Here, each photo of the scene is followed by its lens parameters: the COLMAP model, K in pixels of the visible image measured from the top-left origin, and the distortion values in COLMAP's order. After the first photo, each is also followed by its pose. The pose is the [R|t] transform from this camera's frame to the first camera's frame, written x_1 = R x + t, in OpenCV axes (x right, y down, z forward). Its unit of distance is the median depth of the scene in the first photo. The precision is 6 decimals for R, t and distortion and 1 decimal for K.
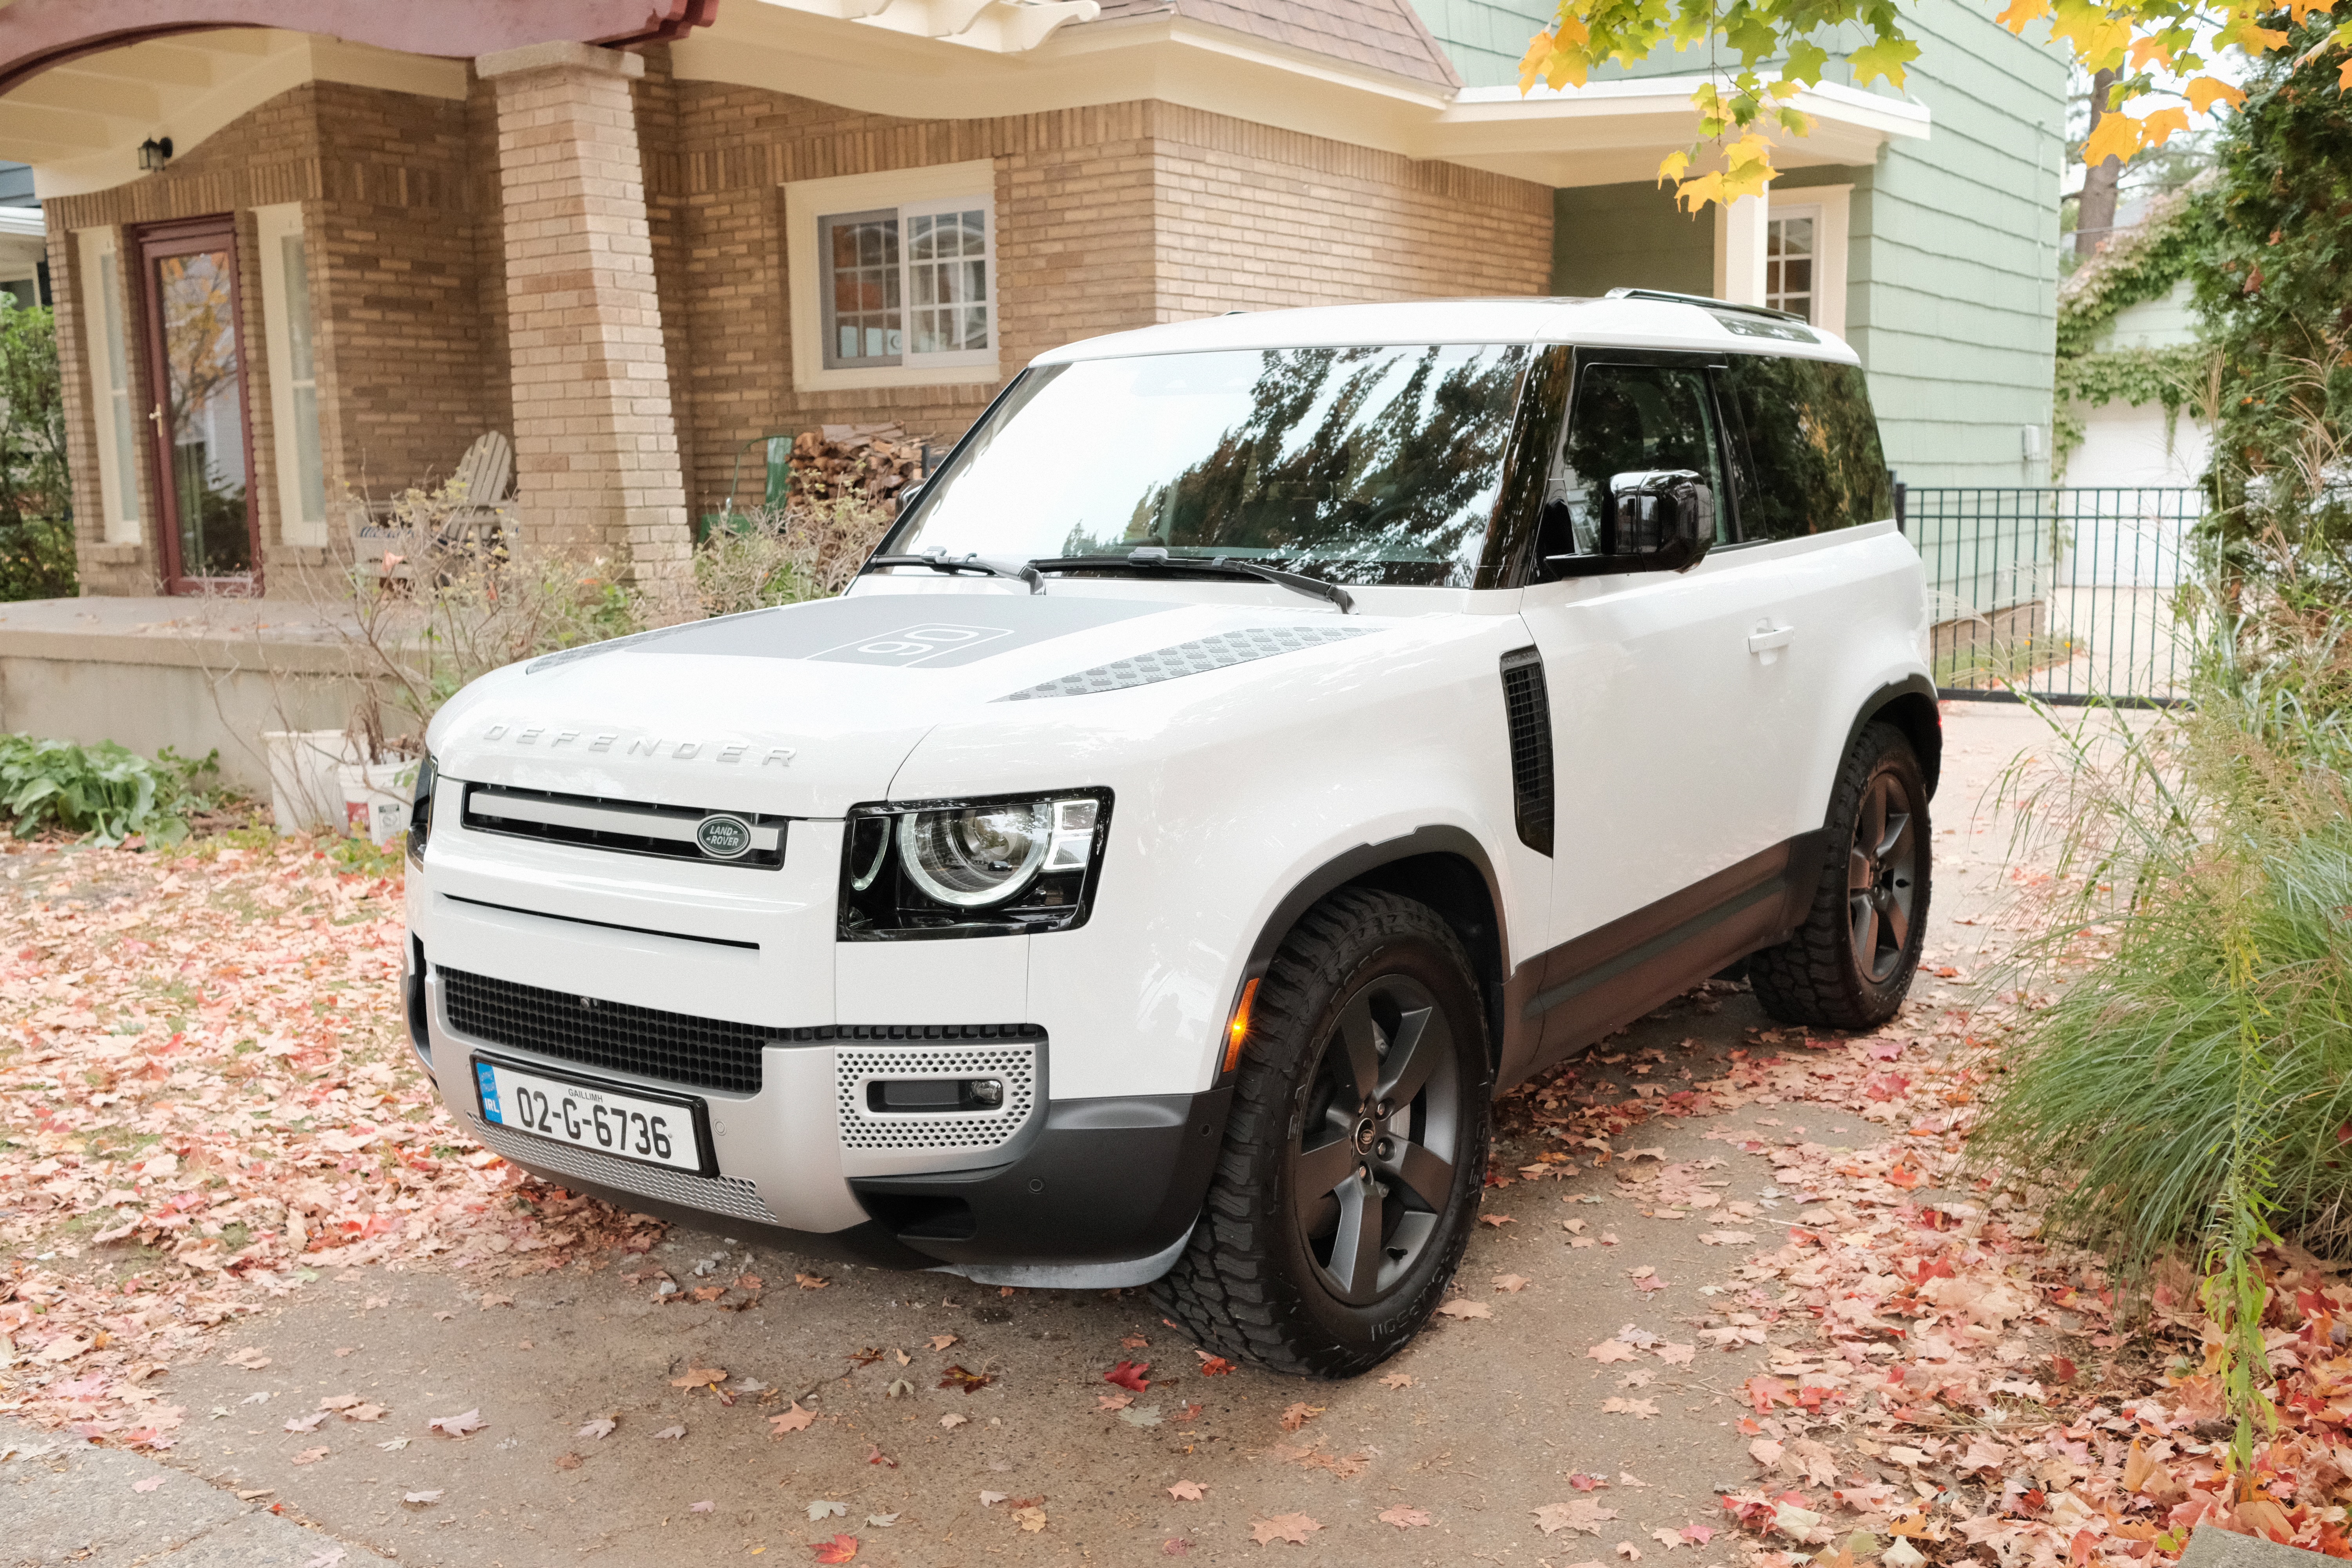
lens RADIAL K [[2184.4, 0, 1180.1], [0, 2184.4, 784.8], [0, 0, 1]] dist [-0.022834, 0.000000]
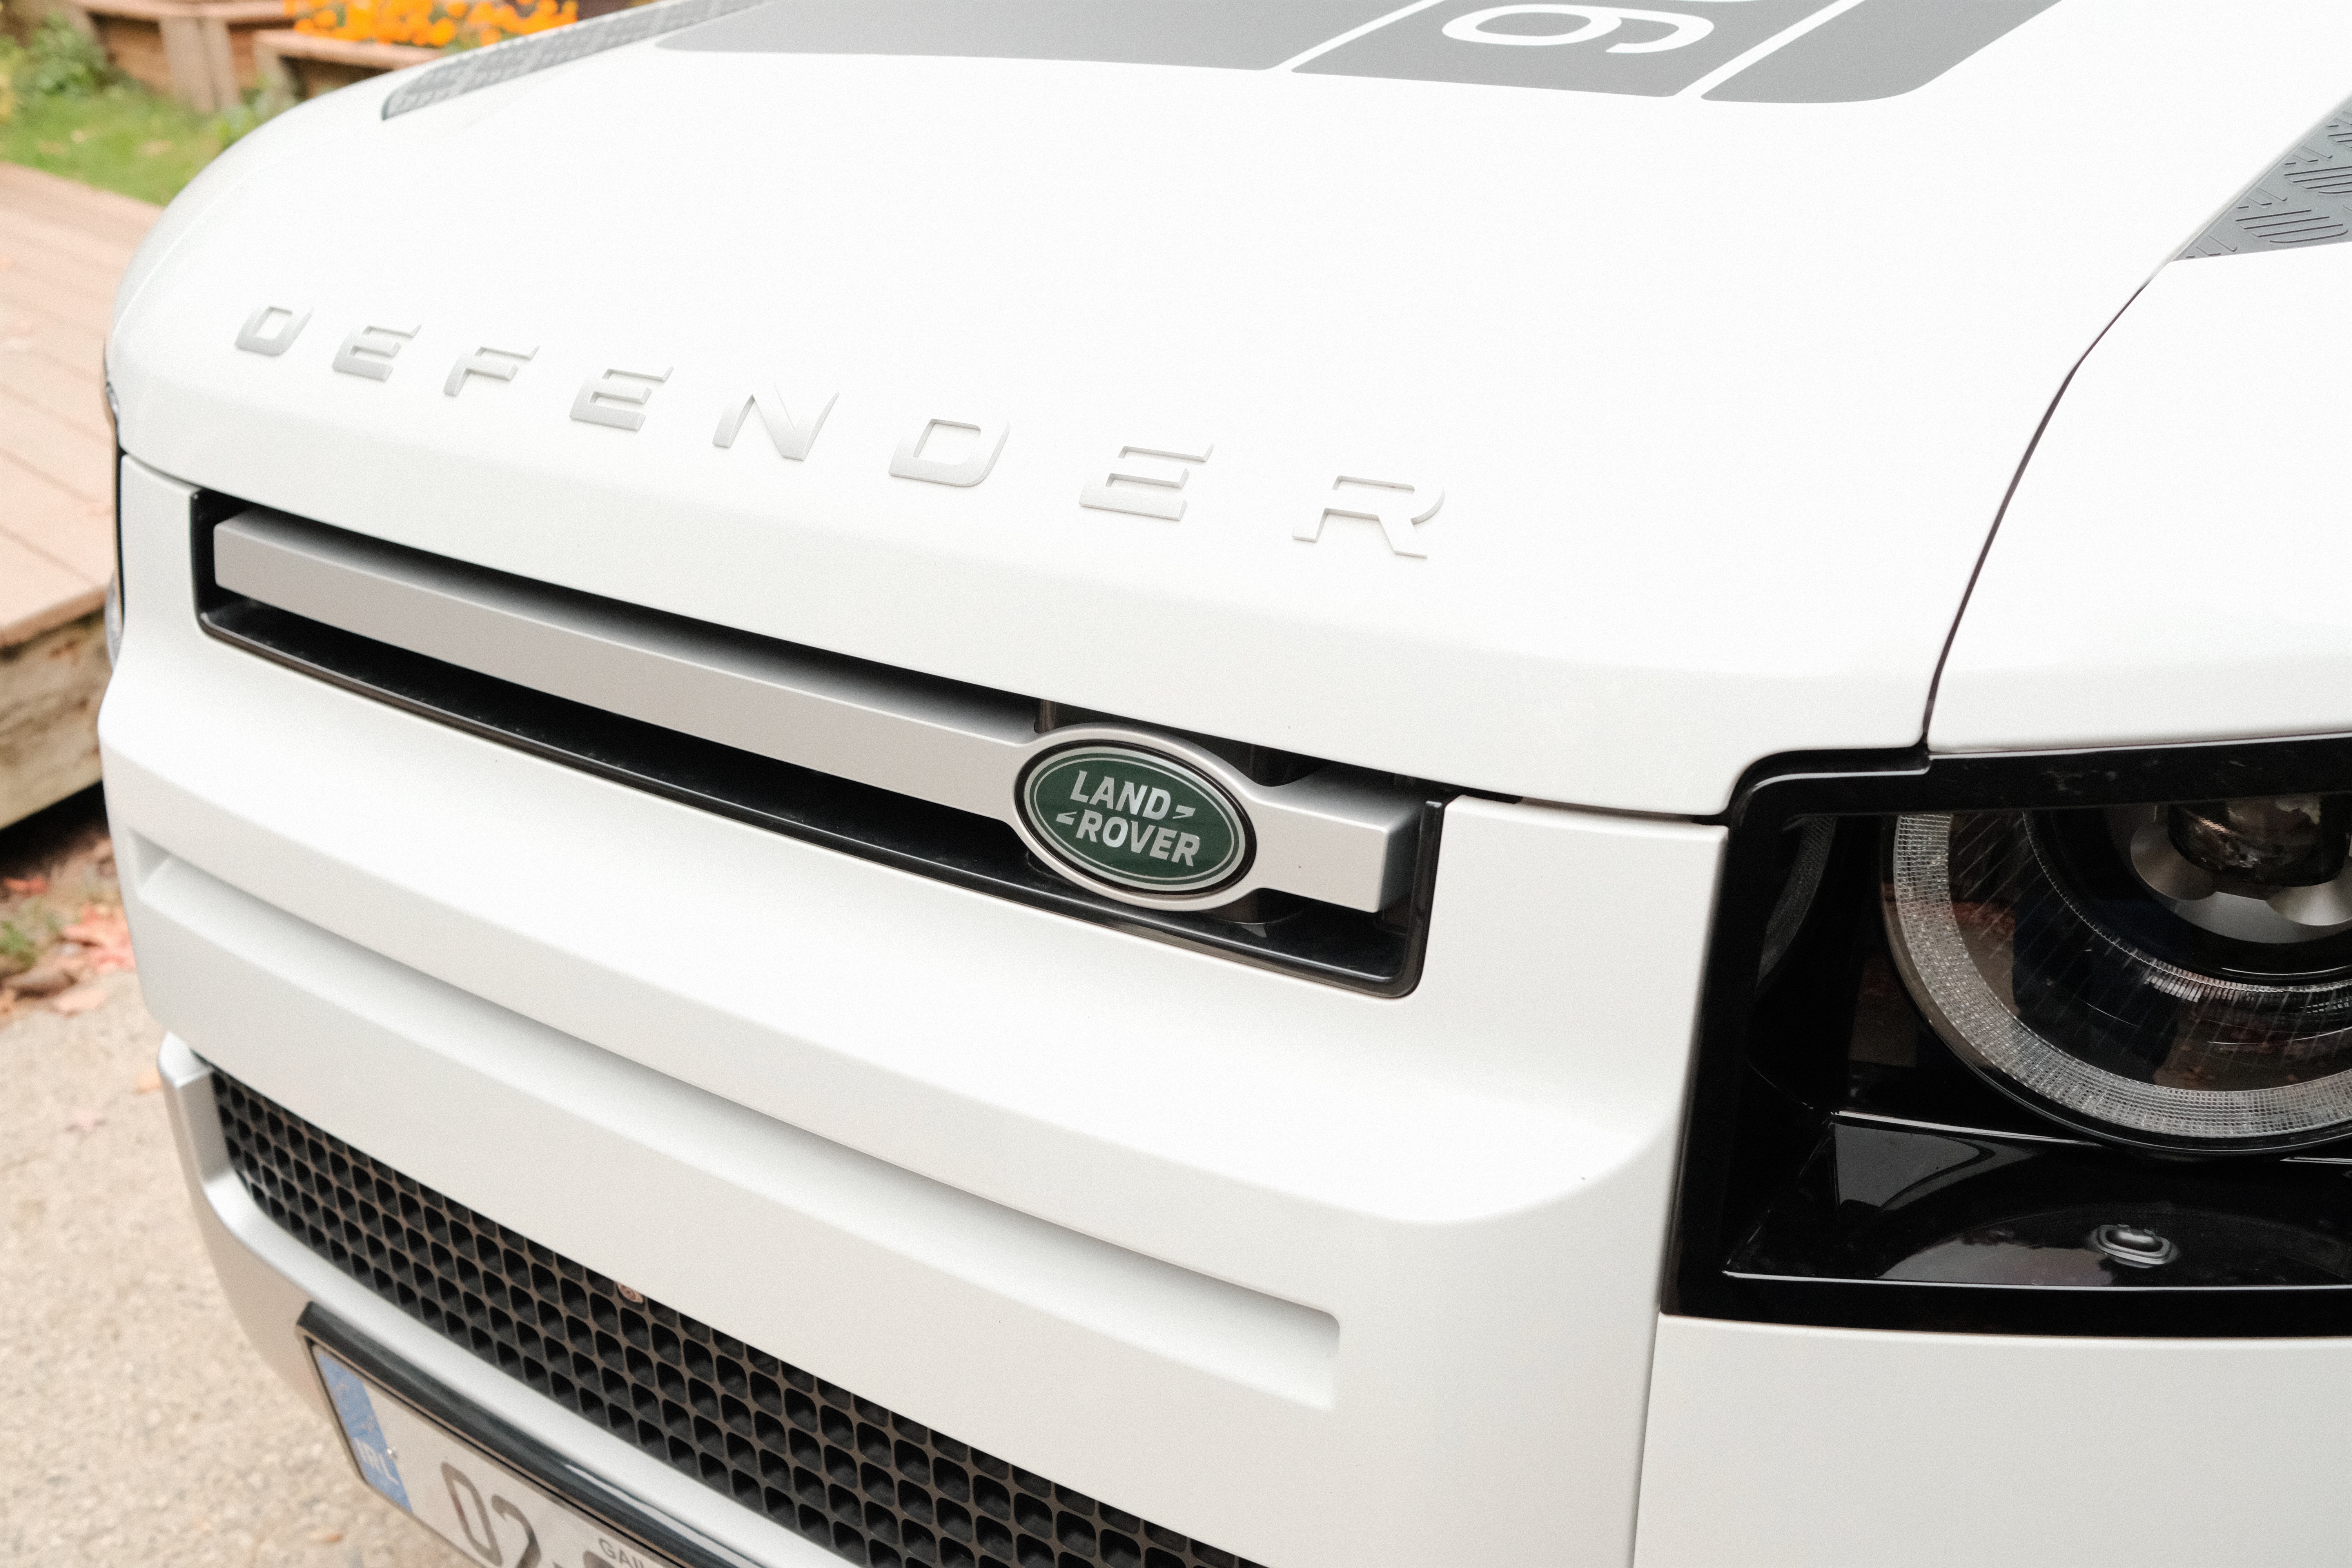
lens RADIAL K [[2184.4, 0, 1175.2], [0, 2184.4, 783.5], [0, 0, 1]] dist [-0.022834, 0.000000]
pose [[0.999809, -0.006295, -0.018509, -0.194573], [0.010910, 0.965274, 0.261012, -0.043989], [0.016224, -0.261165, 0.965158, 0.740917]]
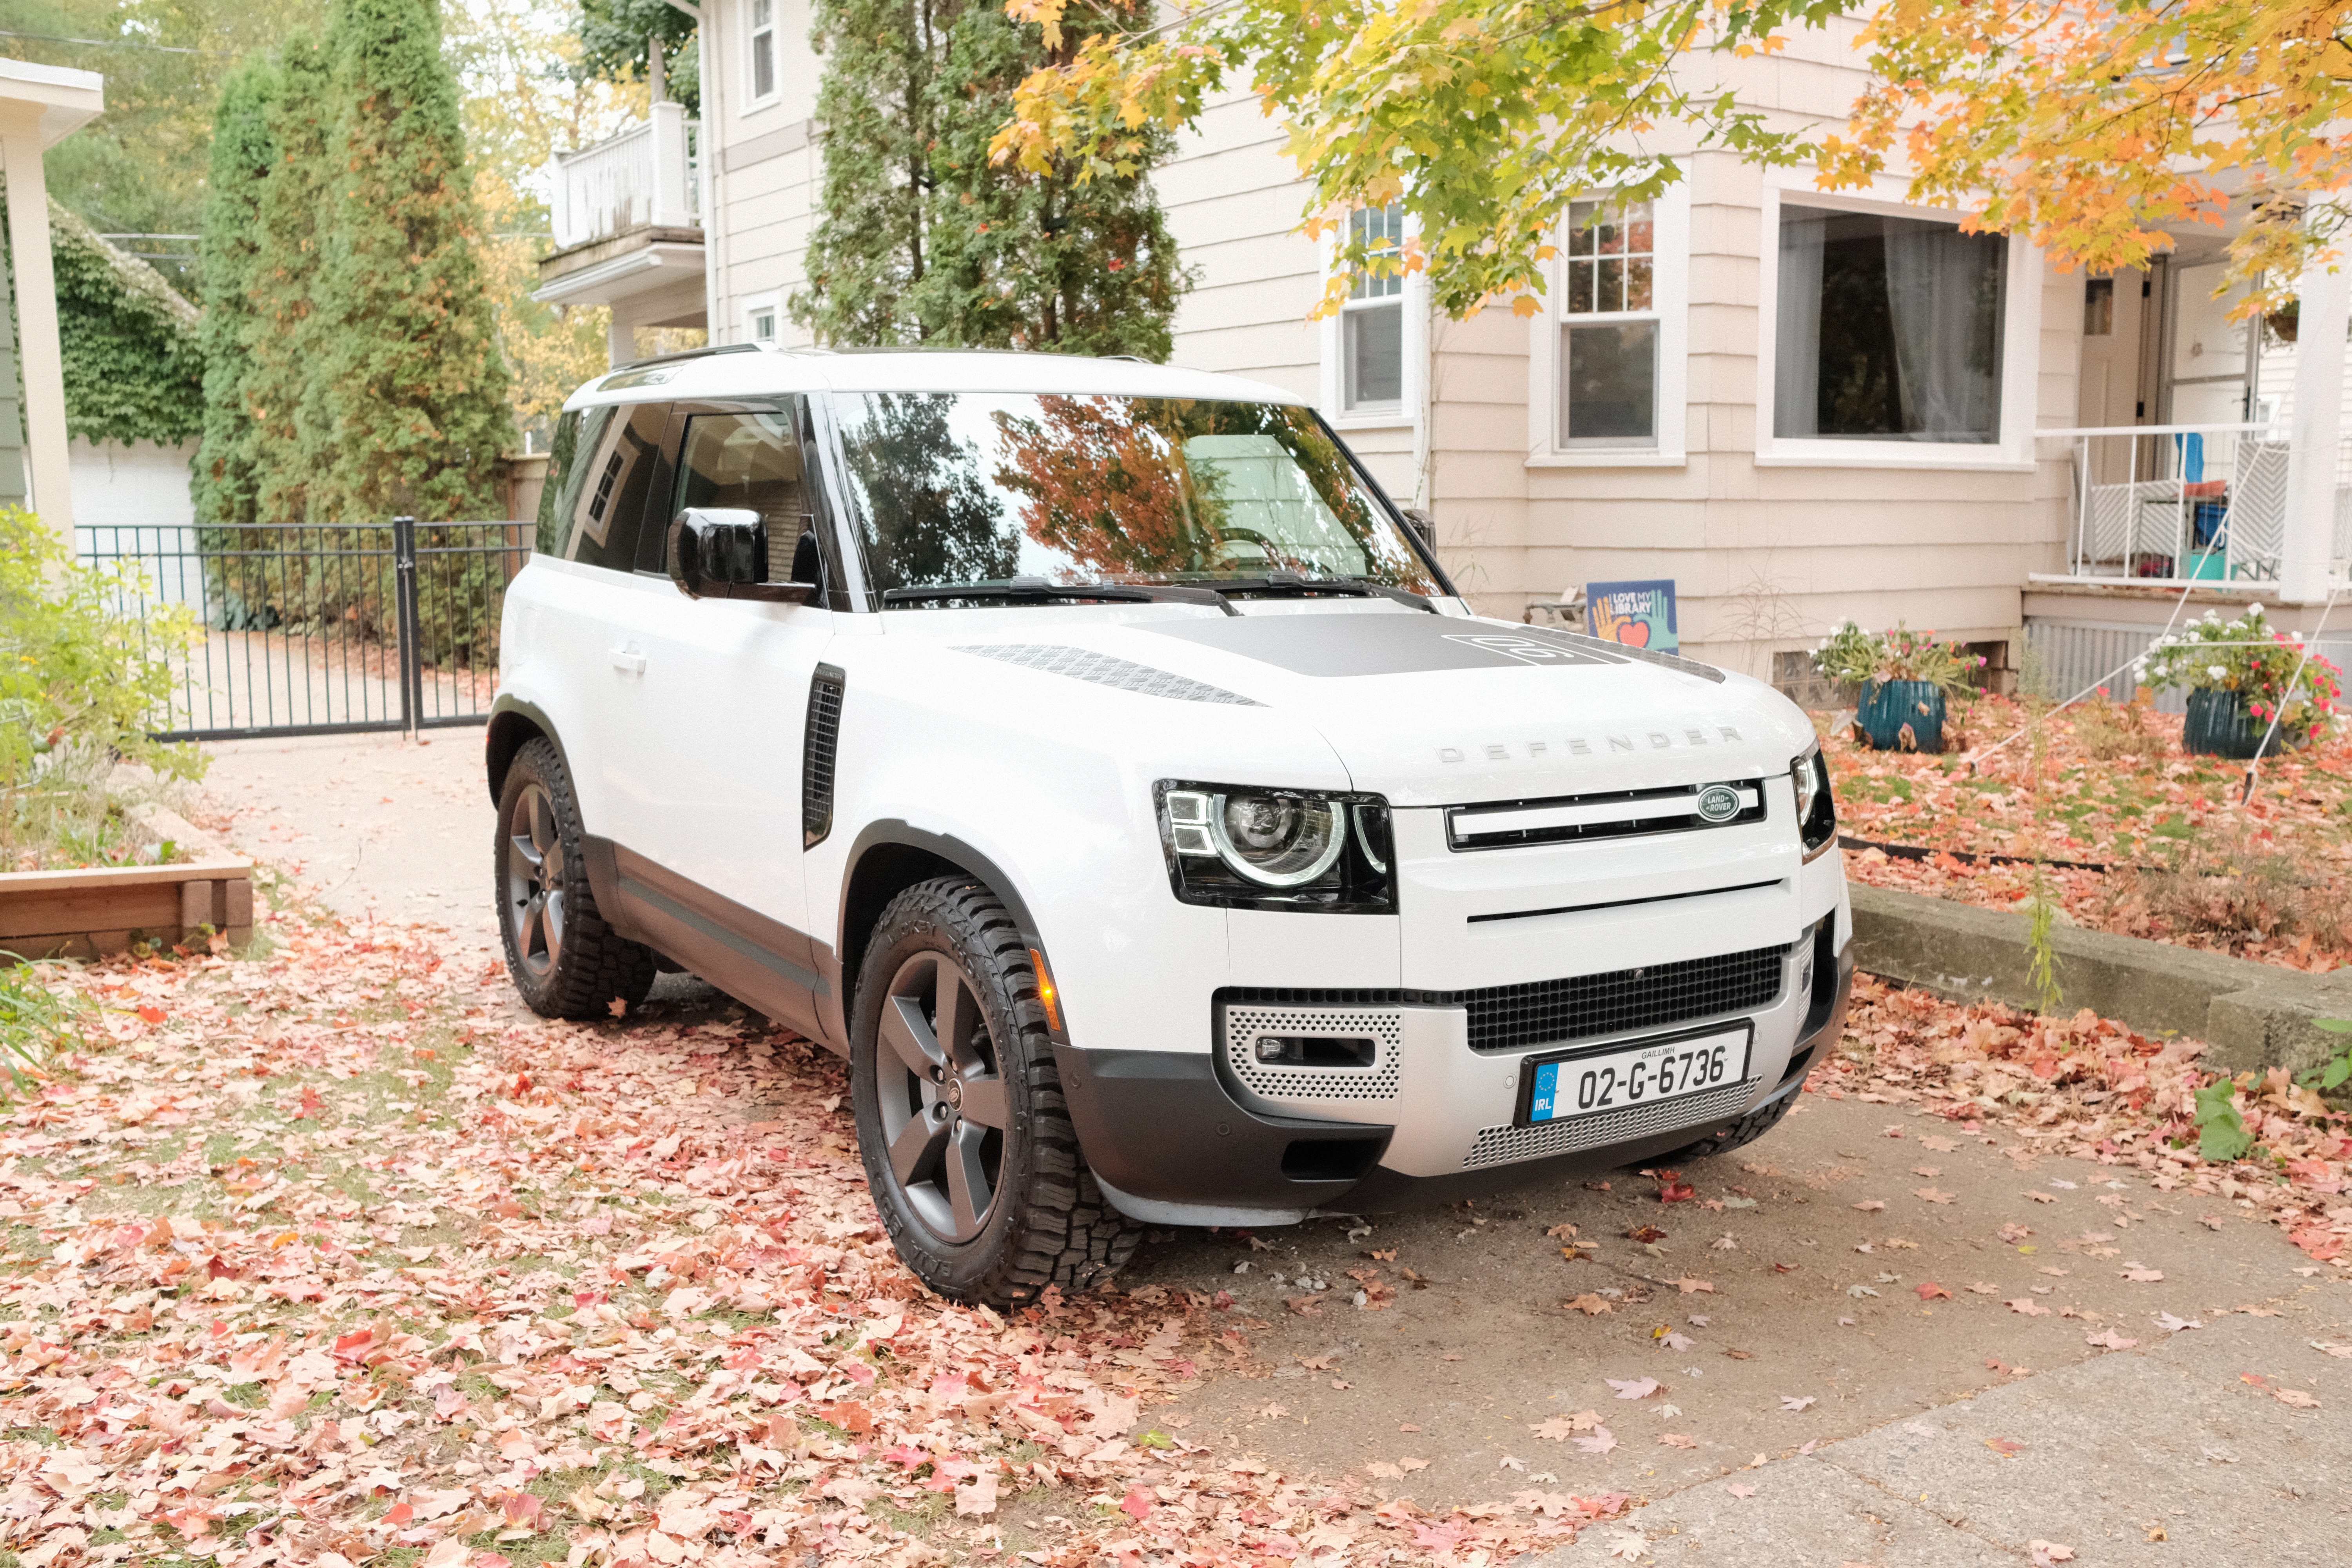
lens RADIAL K [[2184.4, 0, 1181.2], [0, 2184.4, 785.6], [0, 0, 1]] dist [-0.022834, 0.000000]
pose [[0.404860, -0.106369, 0.908171, -1.393145], [0.123228, 0.990497, 0.061077, -0.094675], [-0.906037, 0.087184, 0.414120, 0.748182]]
